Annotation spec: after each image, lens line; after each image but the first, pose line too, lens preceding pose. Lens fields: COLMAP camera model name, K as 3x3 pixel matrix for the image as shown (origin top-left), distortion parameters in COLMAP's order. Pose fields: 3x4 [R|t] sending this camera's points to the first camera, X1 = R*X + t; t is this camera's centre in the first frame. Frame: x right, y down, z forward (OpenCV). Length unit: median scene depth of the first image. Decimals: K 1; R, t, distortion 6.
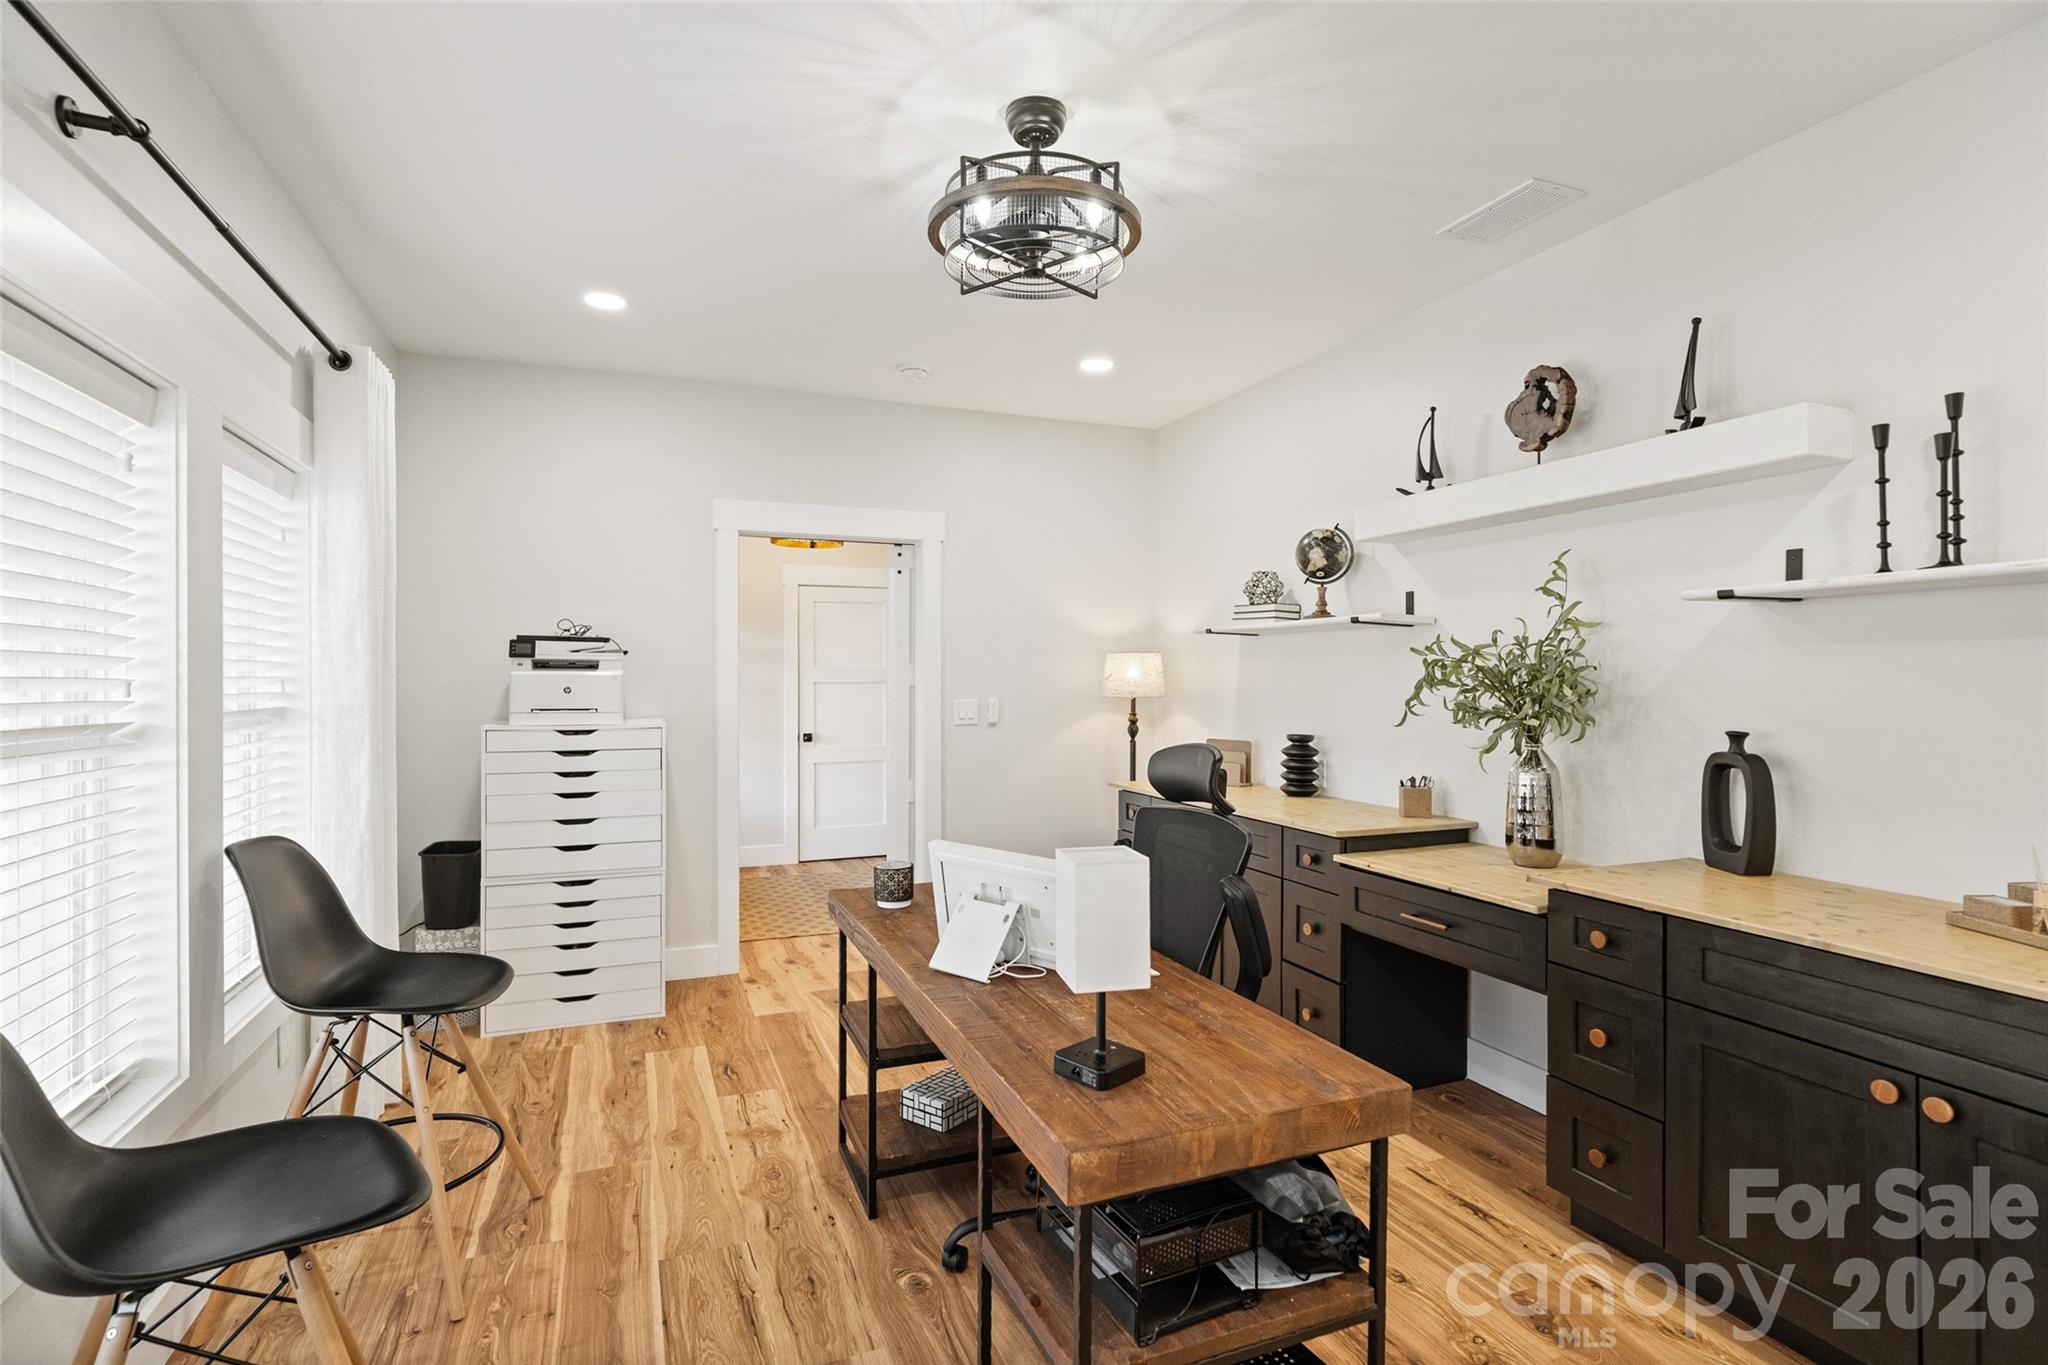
lens RADIAL K [[976.7, 0, 1018.7], [0, 976.7, 662.9], [0, 0, 1]] dist [-0.013975, -0.000462]
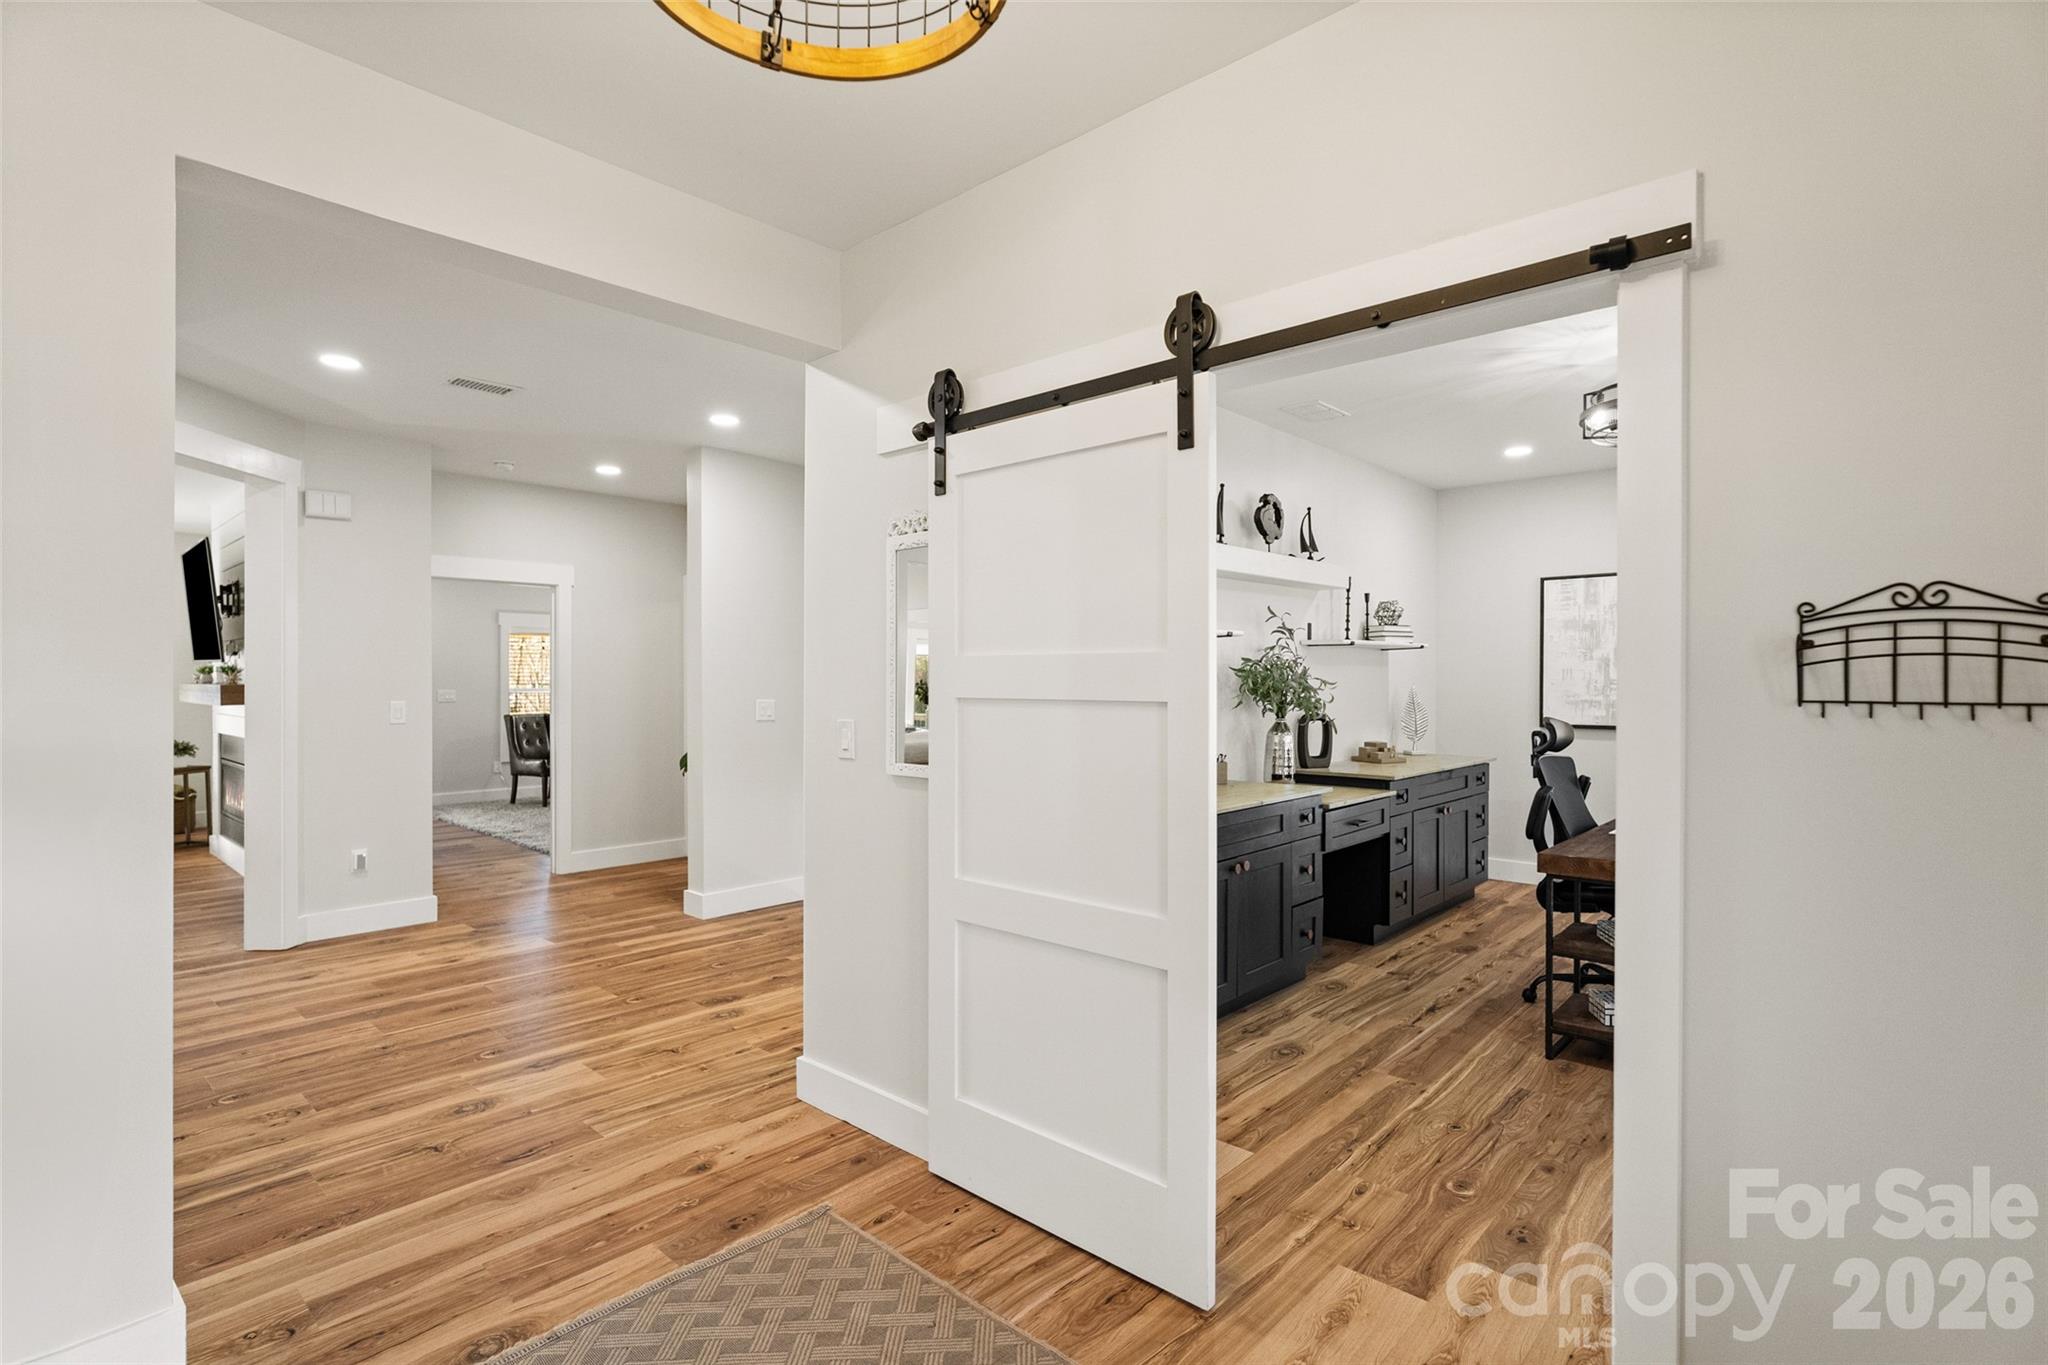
lens RADIAL K [[976.7, 0, 1018.7], [0, 976.7, 662.9], [0, 0, 1]] dist [-0.013975, -0.000462]
pose [[-0.429495, 0.008573, 0.903028, -0.859145], [-0.002064, 0.999943, -0.010475, 0.006910], [-0.903067, -0.006363, -0.429453, 2.272087]]
